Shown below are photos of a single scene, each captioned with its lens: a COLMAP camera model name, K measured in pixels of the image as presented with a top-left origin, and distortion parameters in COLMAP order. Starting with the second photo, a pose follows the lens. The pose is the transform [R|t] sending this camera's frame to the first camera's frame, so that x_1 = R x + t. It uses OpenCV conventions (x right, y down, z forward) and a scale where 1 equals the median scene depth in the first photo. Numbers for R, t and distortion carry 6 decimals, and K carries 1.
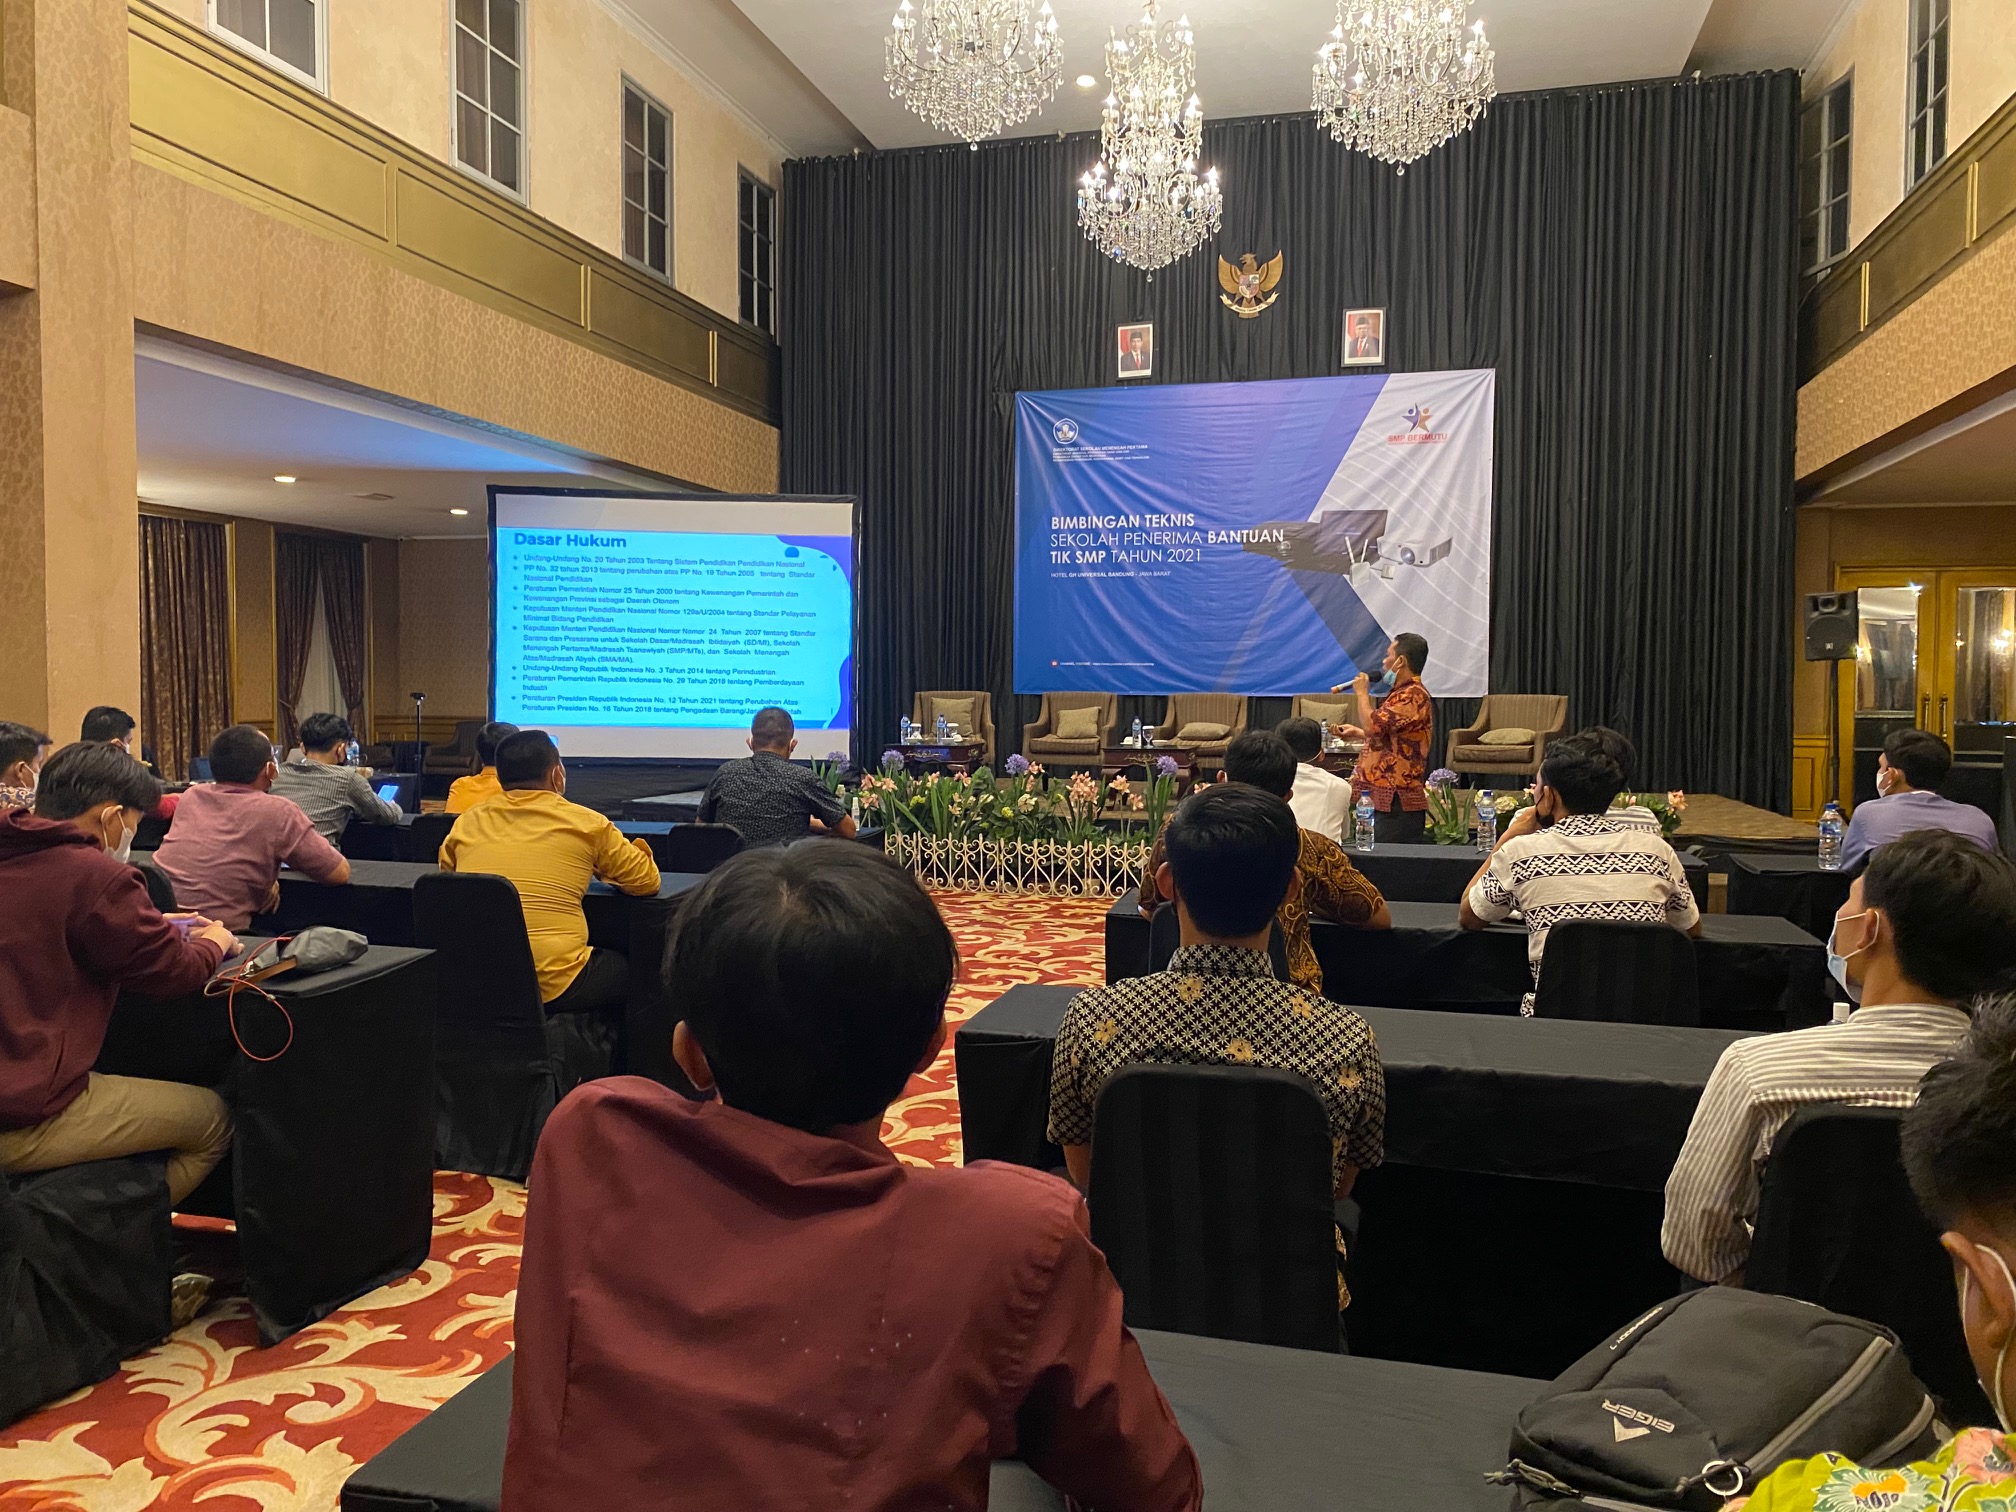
lens RADIAL K [[1517.7, 0, 1006.1], [0, 1517.7, 756.0], [0, 0, 1]] dist [0.008178, -0.004640]
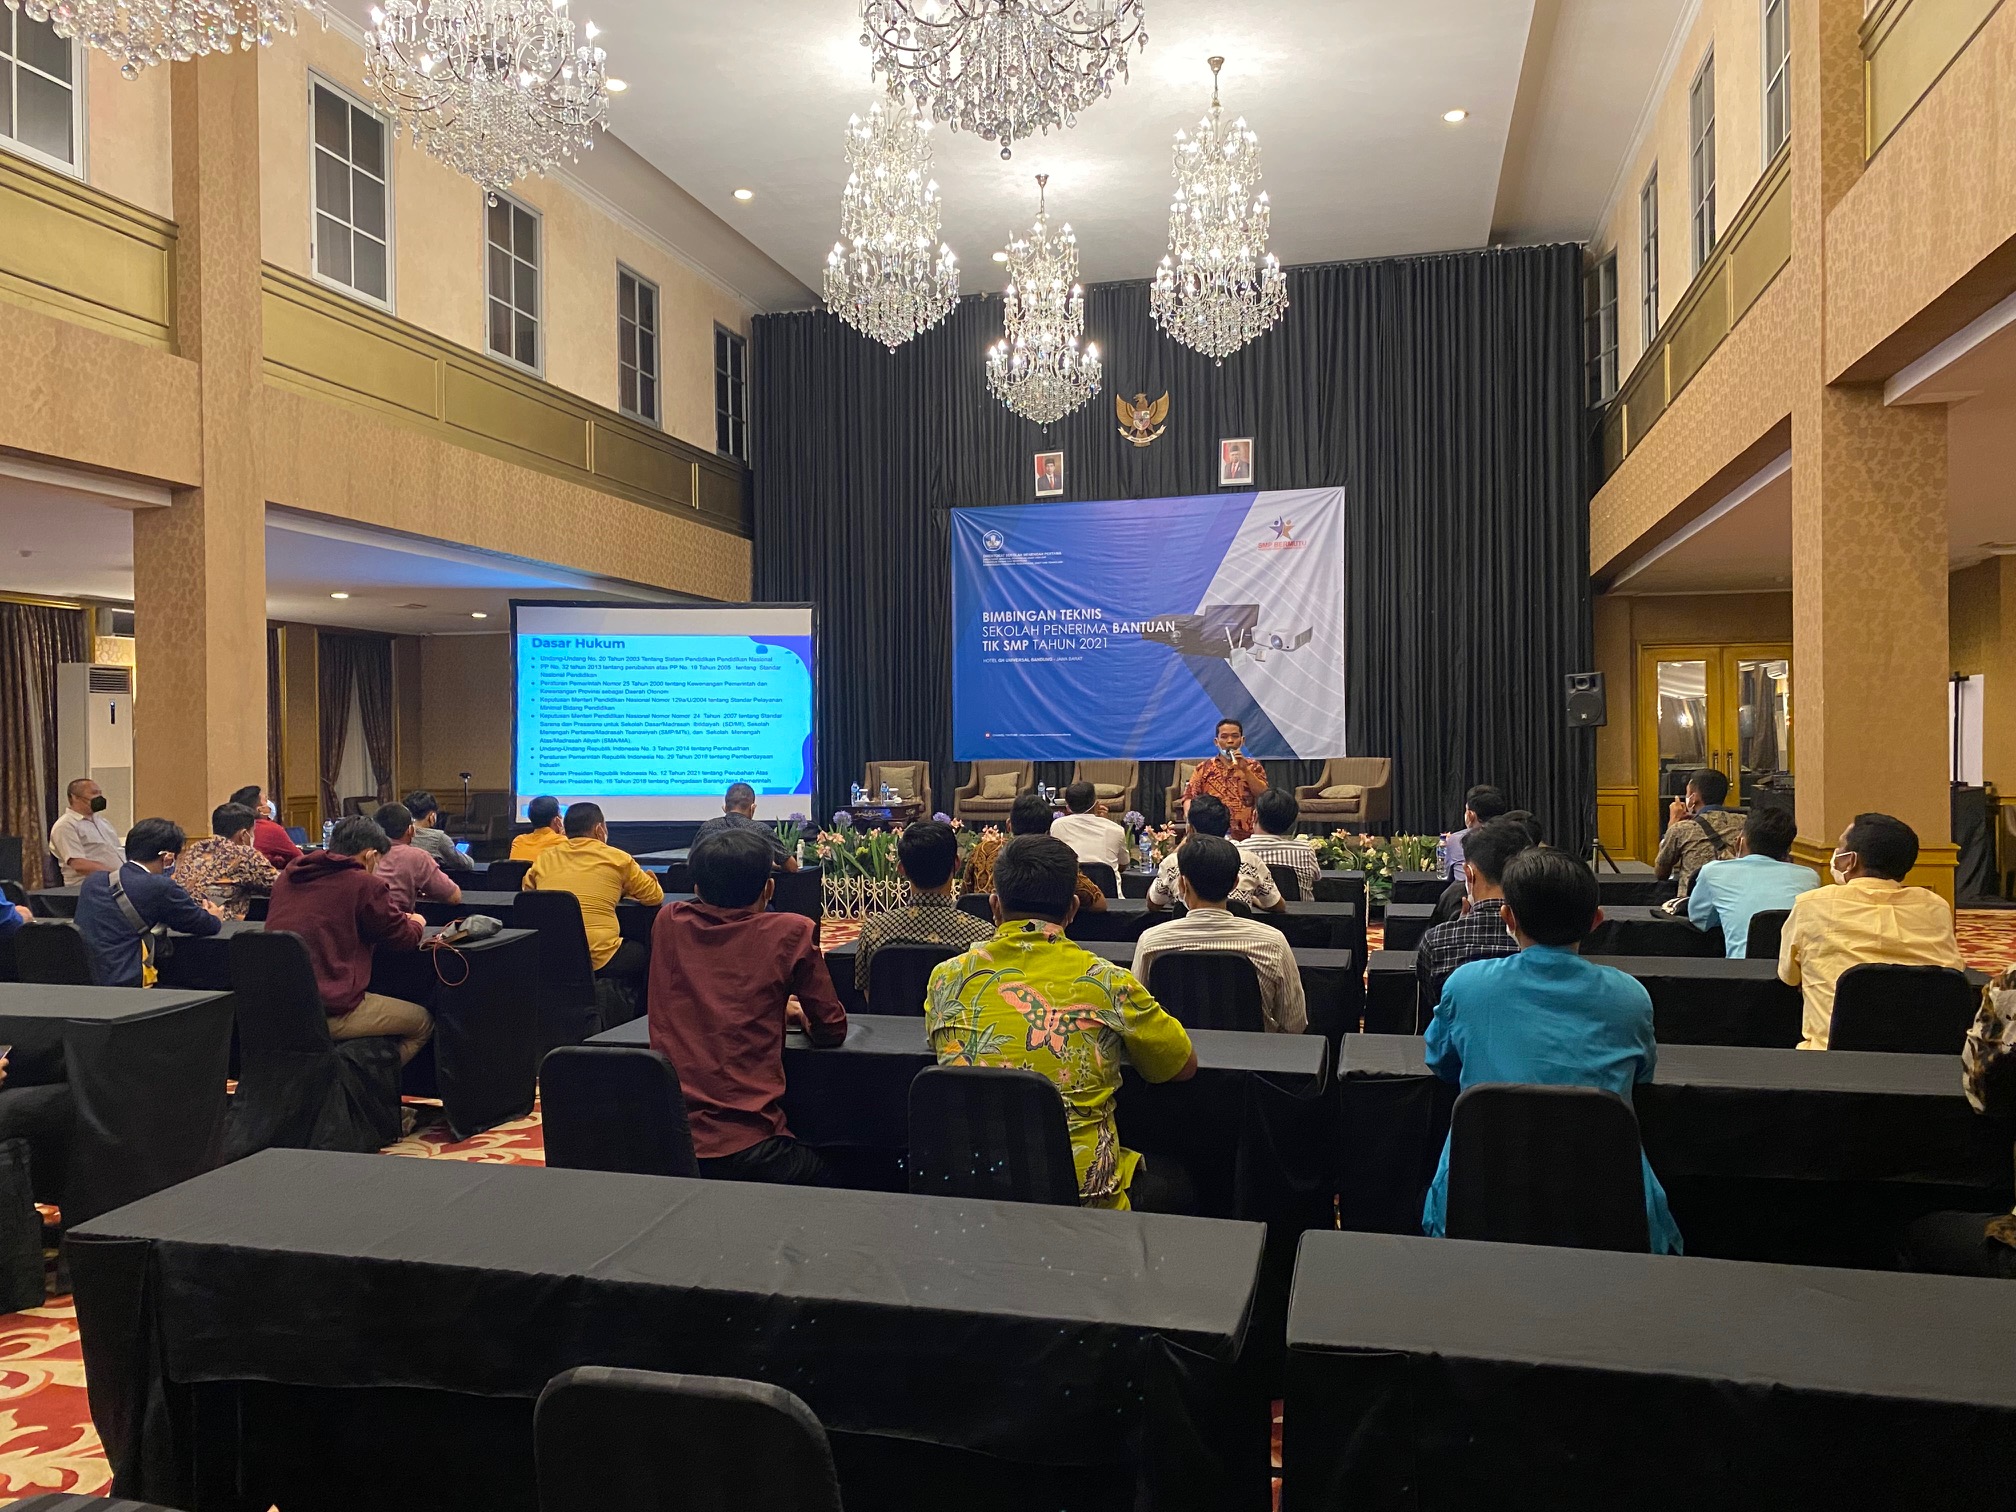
lens RADIAL K [[1517.7, 0, 1012.2], [0, 1517.7, 761.0], [0, 0, 1]] dist [0.008178, -0.004640]
pose [[0.999760, -0.017178, 0.013605, 0.041757], [0.017660, 0.999189, -0.036193, 0.002137], [-0.012972, 0.036425, 0.999252, -0.214751]]
